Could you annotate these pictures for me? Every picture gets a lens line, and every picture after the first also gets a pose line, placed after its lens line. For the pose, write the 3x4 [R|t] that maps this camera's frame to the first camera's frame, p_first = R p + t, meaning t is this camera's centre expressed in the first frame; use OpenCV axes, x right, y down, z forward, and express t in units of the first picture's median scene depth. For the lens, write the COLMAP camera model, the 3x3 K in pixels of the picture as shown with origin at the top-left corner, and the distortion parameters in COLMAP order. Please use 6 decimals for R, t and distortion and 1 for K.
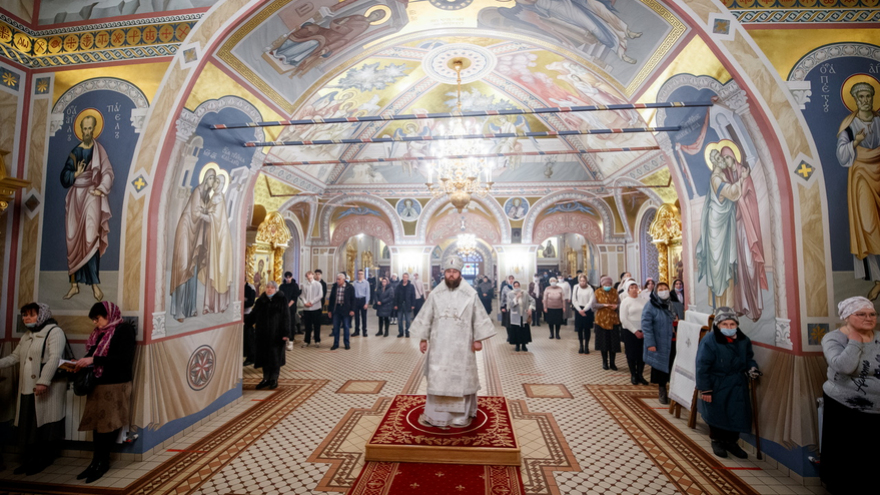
lens RADIAL K [[390.2, 0, 440.7], [0, 390.2, 247.5], [0, 0, 1]] dist [-0.019490, -0.002365]
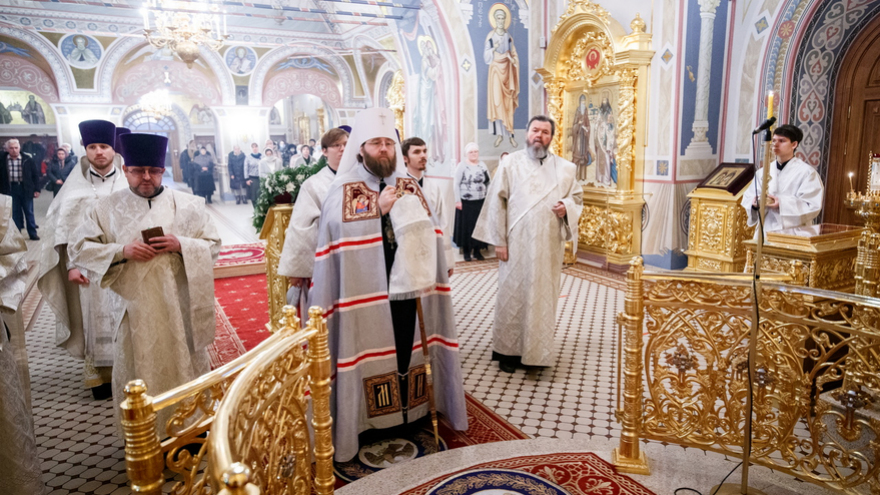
lens RADIAL K [[562.5, 0, 448.1], [0, 562.5, 248.7], [0, 0, 1]] dist [-0.001082, -0.001859]
pose [[0.834926, -0.109848, 0.539289, -0.122165], [-0.021306, 0.972693, 0.231115, 0.000873], [-0.549950, -0.204454, 0.809786, -0.266395]]
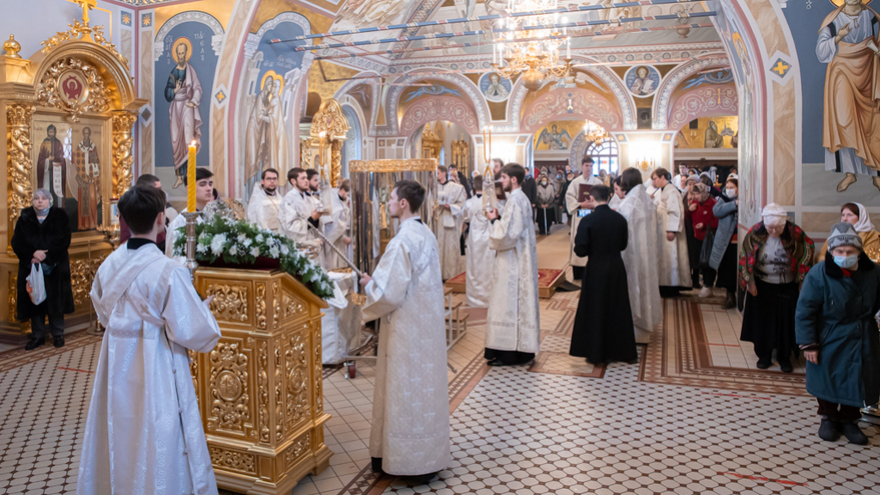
lens RADIAL K [[626.2, 0, 424.0], [0, 626.2, 193.4], [0, 0, 1]] dist [-0.113430, 0.052189]
pose [[0.963222, 0.007167, -0.268610, 0.117436], [0.019042, 0.995310, 0.094840, -0.008726], [0.268030, -0.096467, 0.958569, -0.229757]]
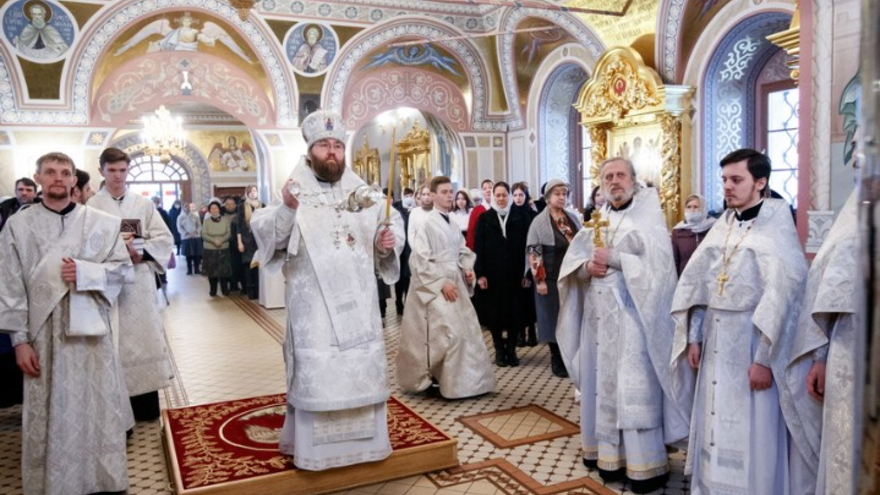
lens RADIAL K [[710.7, 0, 449.9], [0, 710.7, 243.6], [0, 0, 1]] dist [0.047887, -0.057030]
pose [[0.878702, -0.052730, 0.474449, -0.077656], [-0.000638, 0.993750, 0.111627, 0.035801], [-0.477369, -0.098389, 0.873177, 0.167328]]
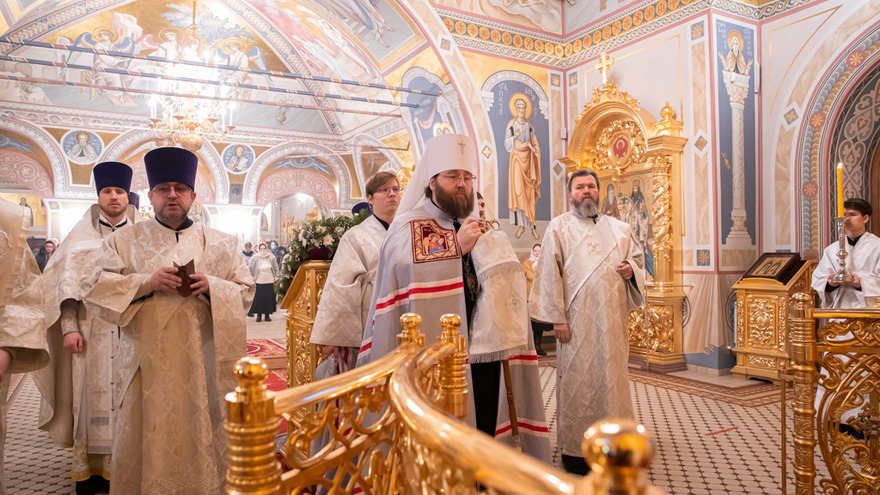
lens RADIAL K [[595.7, 0, 445.8], [0, 595.7, 265.3], [0, 0, 1]] dist [-0.116992, 0.065397]
pose [[0.824423, -0.002152, 0.565970, -0.132827], [-0.037873, 0.997542, 0.058961, 0.029595], [-0.564706, -0.070044, 0.822315, -0.225567]]
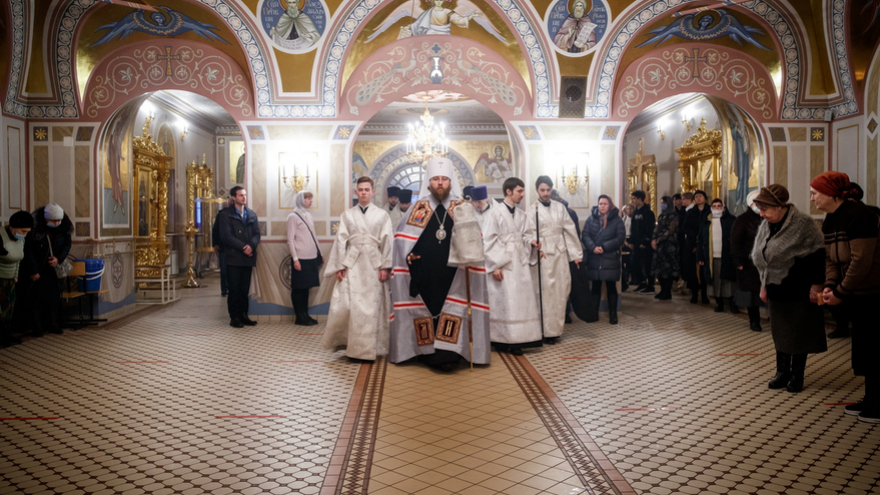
lens RADIAL K [[738.2, 0, 444.4], [0, 738.2, 240.4], [0, 0, 1]] dist [-0.046687, 0.081948]
pose [[0.992981, -0.002775, 0.118244, -0.023713], [-0.006968, 0.996616, 0.081905, 0.057570], [-0.118071, -0.082154, 0.989601, 0.288875]]
